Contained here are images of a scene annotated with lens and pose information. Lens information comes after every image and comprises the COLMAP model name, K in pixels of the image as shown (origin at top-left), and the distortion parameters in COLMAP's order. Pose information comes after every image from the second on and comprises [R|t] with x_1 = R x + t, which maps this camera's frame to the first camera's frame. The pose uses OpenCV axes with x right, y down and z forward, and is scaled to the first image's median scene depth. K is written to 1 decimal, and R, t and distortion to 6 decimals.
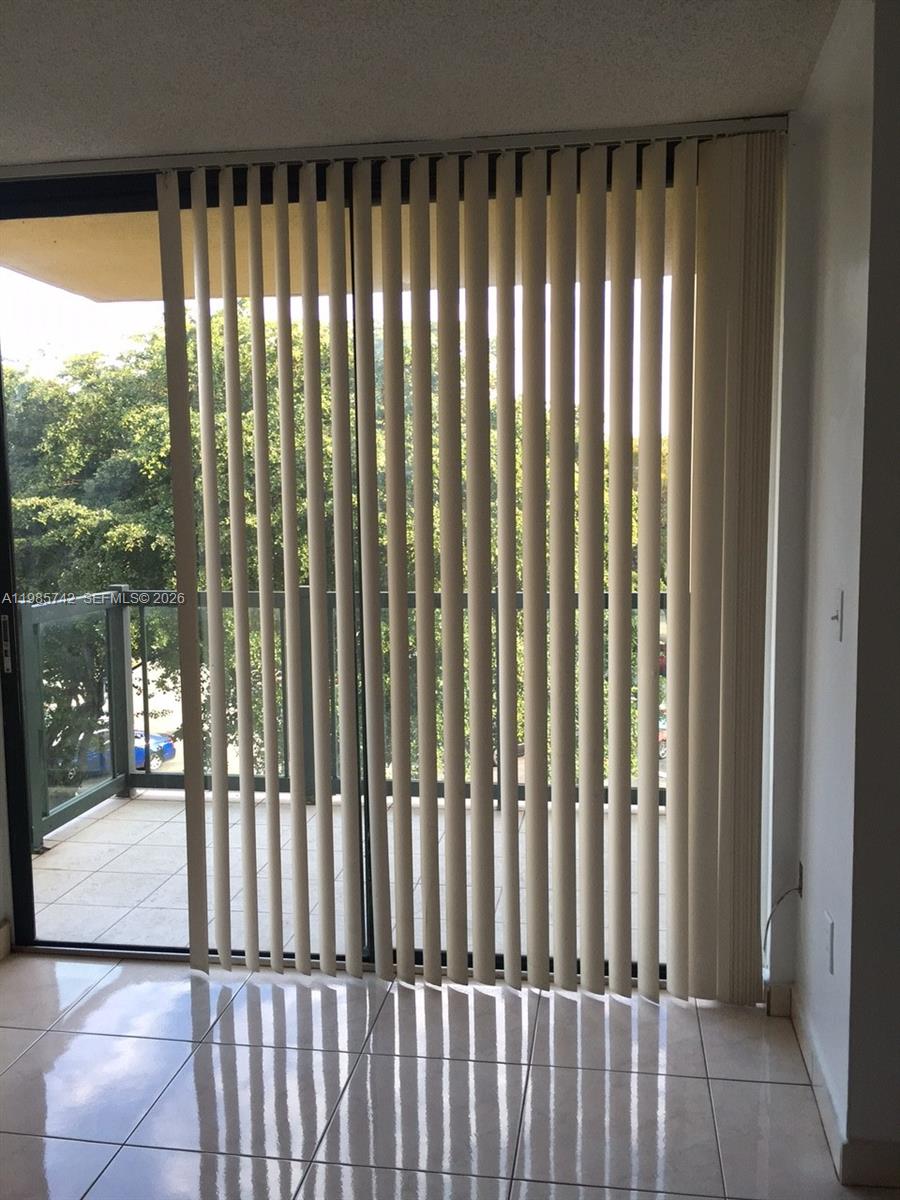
lens RADIAL K [[1023.0, 0, 466.8], [0, 1023.0, 598.8], [0, 0, 1]] dist [0.126617, -0.247014]
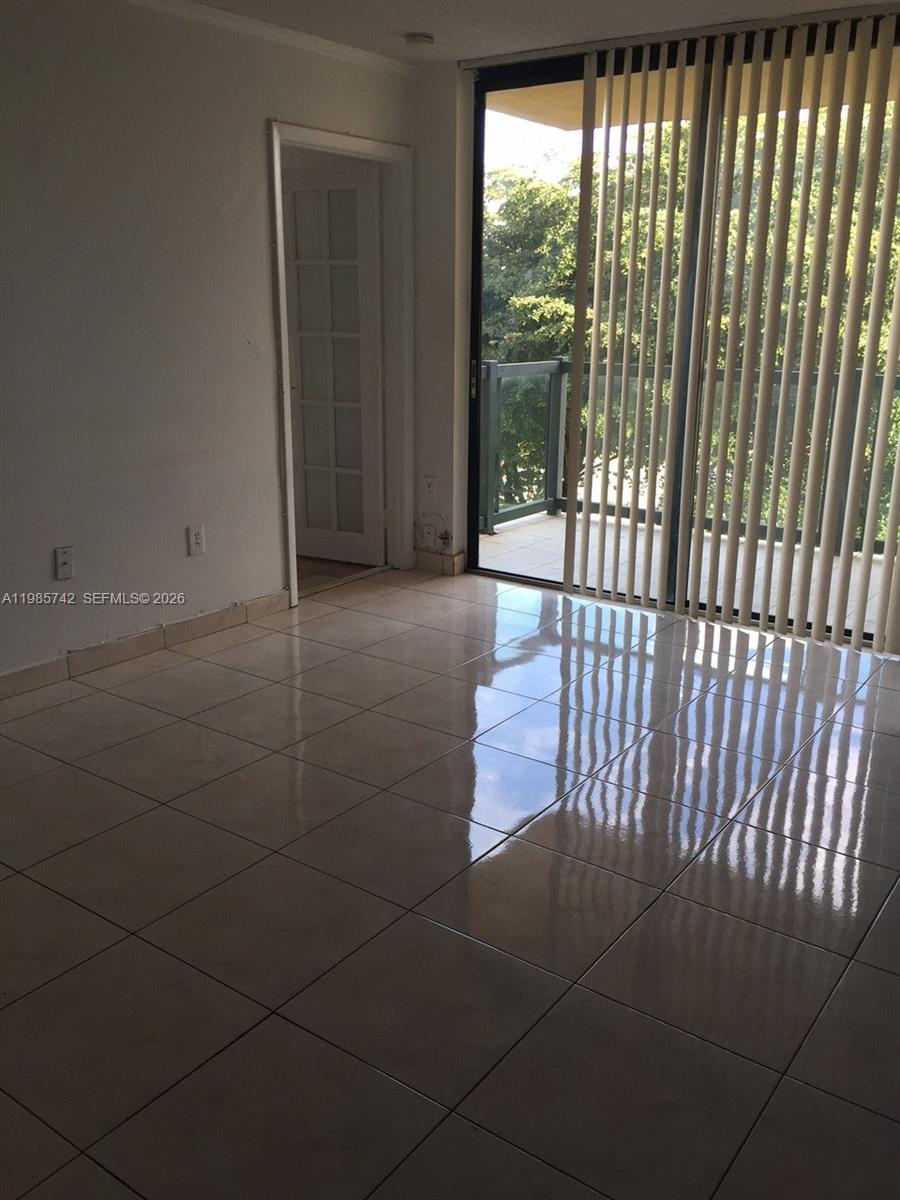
lens RADIAL K [[1023.0, 0, 466.8], [0, 1023.0, 598.8], [0, 0, 1]] dist [0.126617, -0.247014]
pose [[0.894219, 0.146396, -0.423014, 0.050198], [-0.068551, 0.978648, 0.193777, 0.013089], [0.442350, -0.144282, 0.885161, -0.085655]]
